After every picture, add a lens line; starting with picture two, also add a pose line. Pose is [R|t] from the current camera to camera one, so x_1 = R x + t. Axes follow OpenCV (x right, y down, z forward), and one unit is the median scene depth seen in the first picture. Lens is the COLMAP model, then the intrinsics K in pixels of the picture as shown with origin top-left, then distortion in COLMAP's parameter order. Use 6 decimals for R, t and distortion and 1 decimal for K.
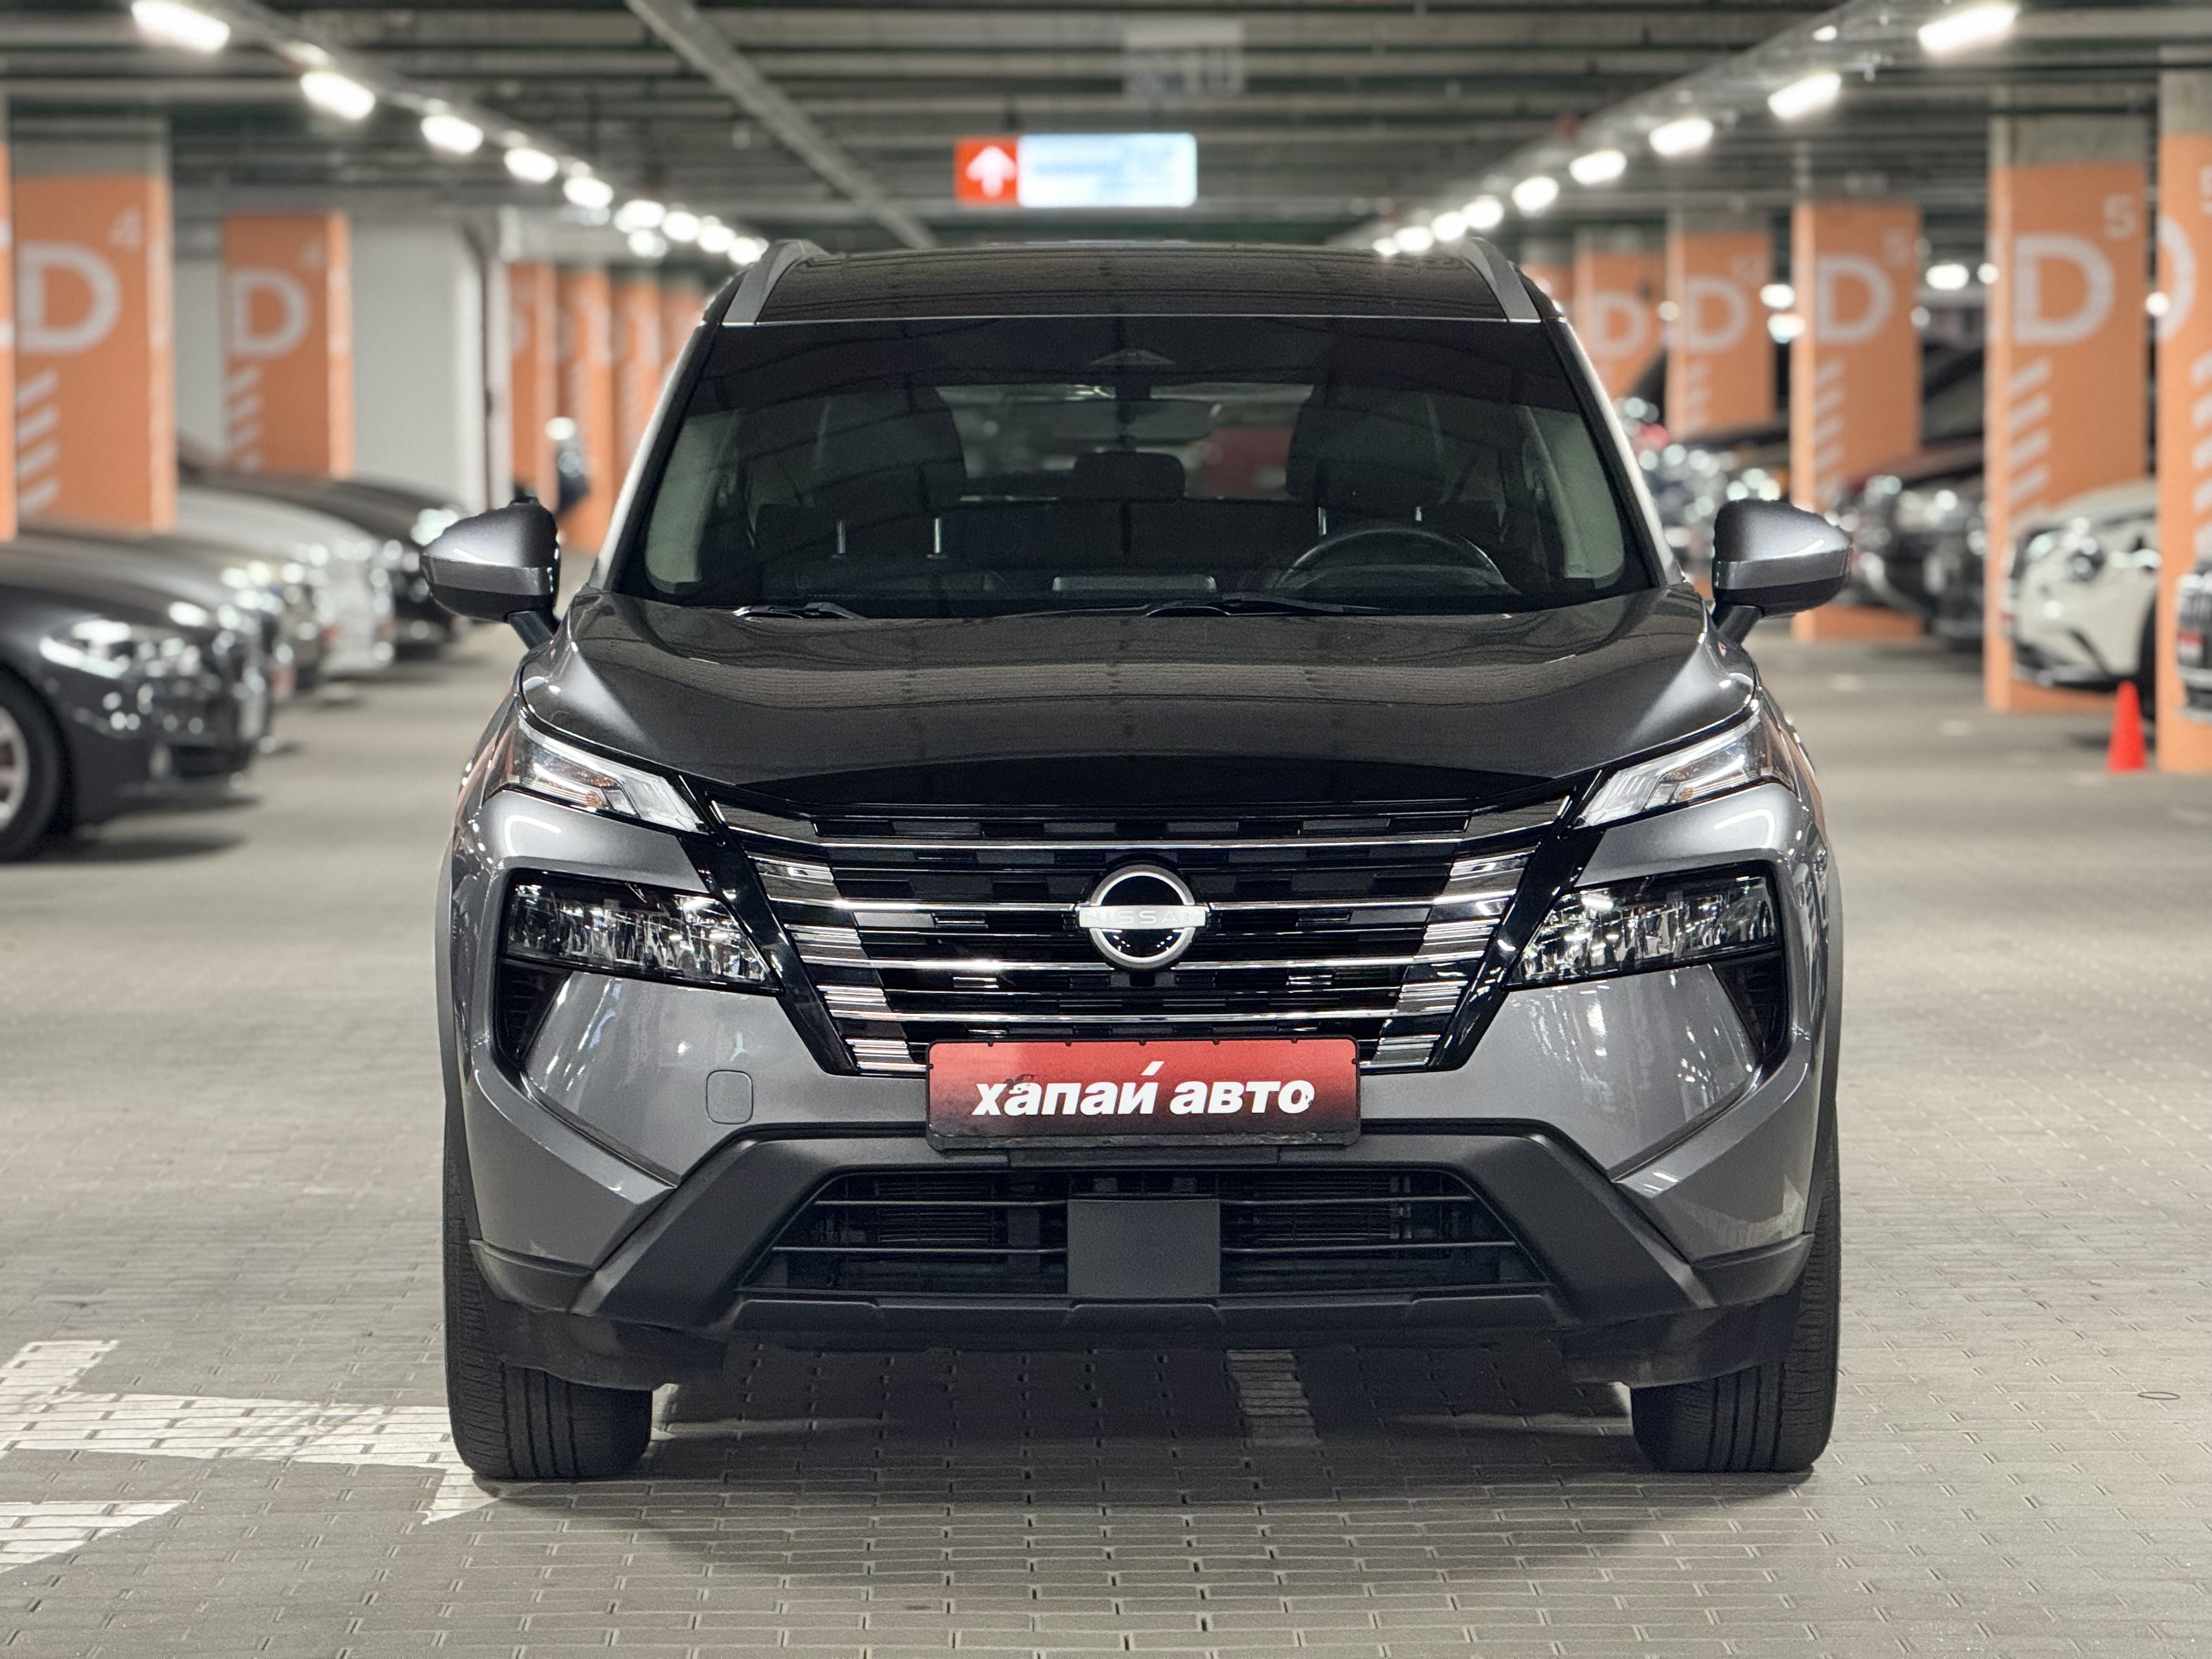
lens RADIAL K [[7756.6, 0, 1105.7], [0, 7756.6, 839.0], [0, 0, 1]] dist [0.110414, 0.000000]
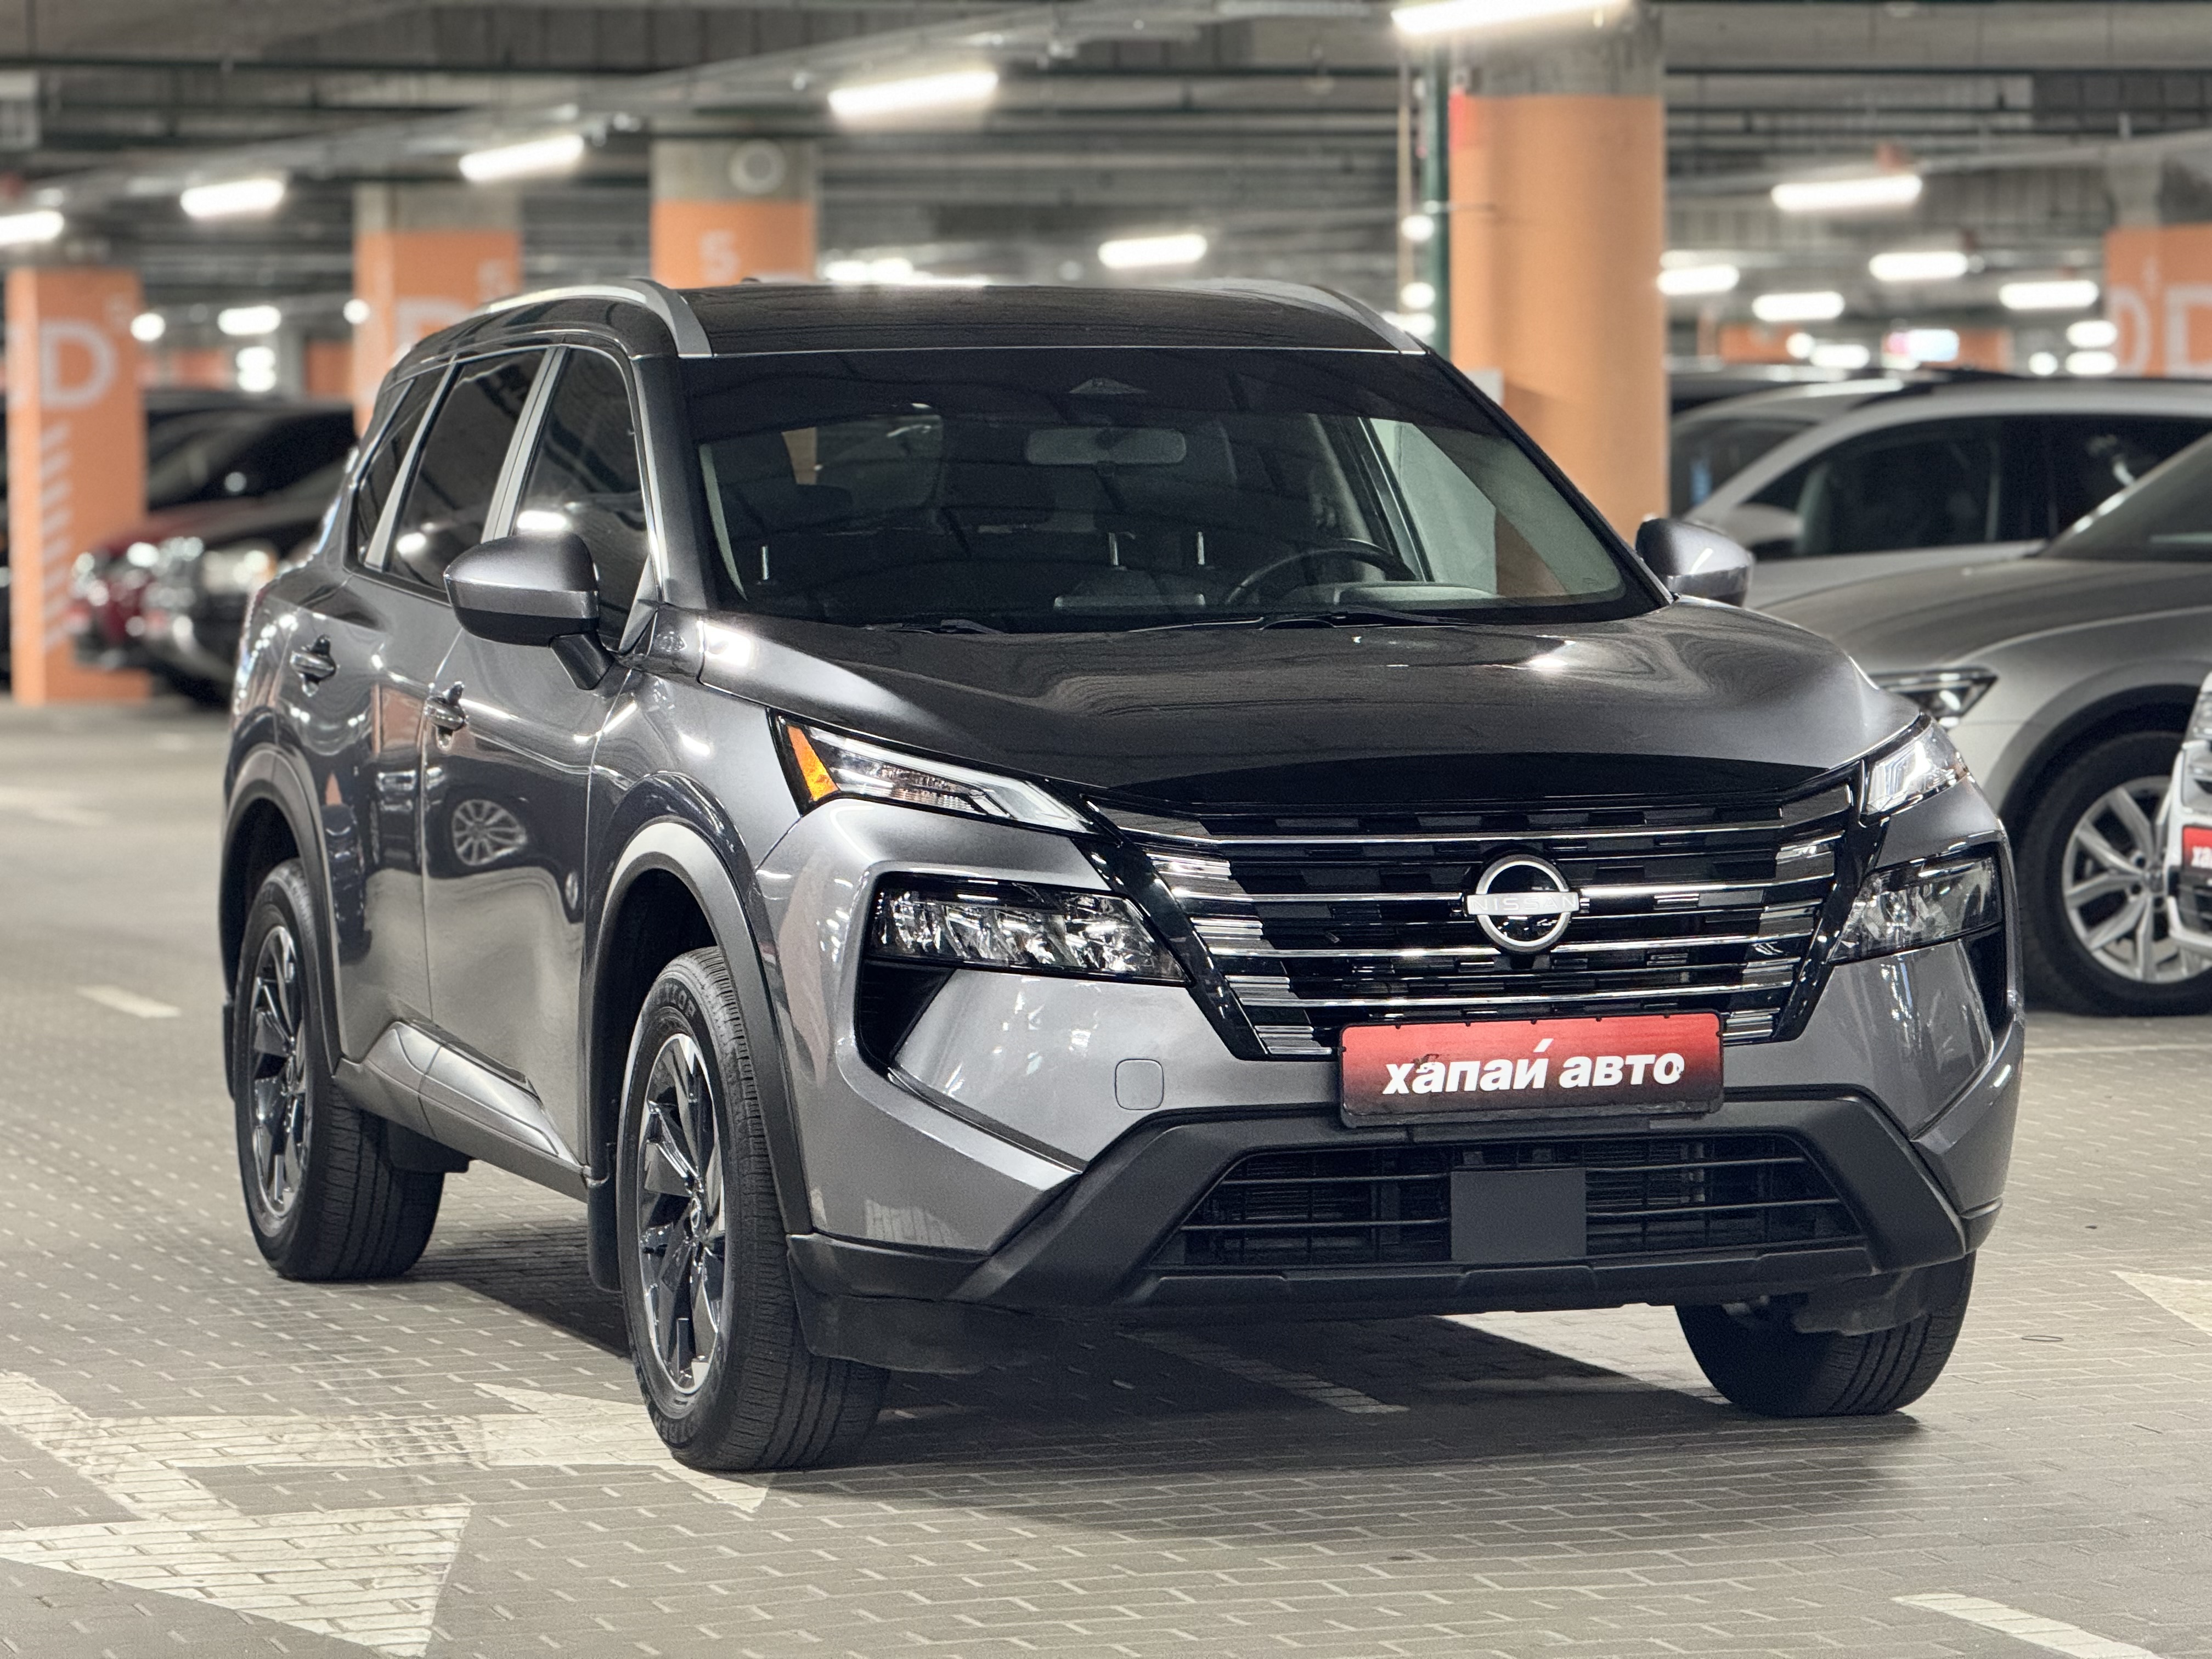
lens RADIAL K [[7756.6, 0, 1104.3], [0, 7756.6, 820.0], [0, 0, 1]] dist [0.110414, 0.000000]
pose [[0.949038, -0.016851, 0.314711, -0.384382], [0.020854, 0.999739, -0.009357, 0.007363], [-0.314471, 0.015443, 0.949141, 0.008046]]
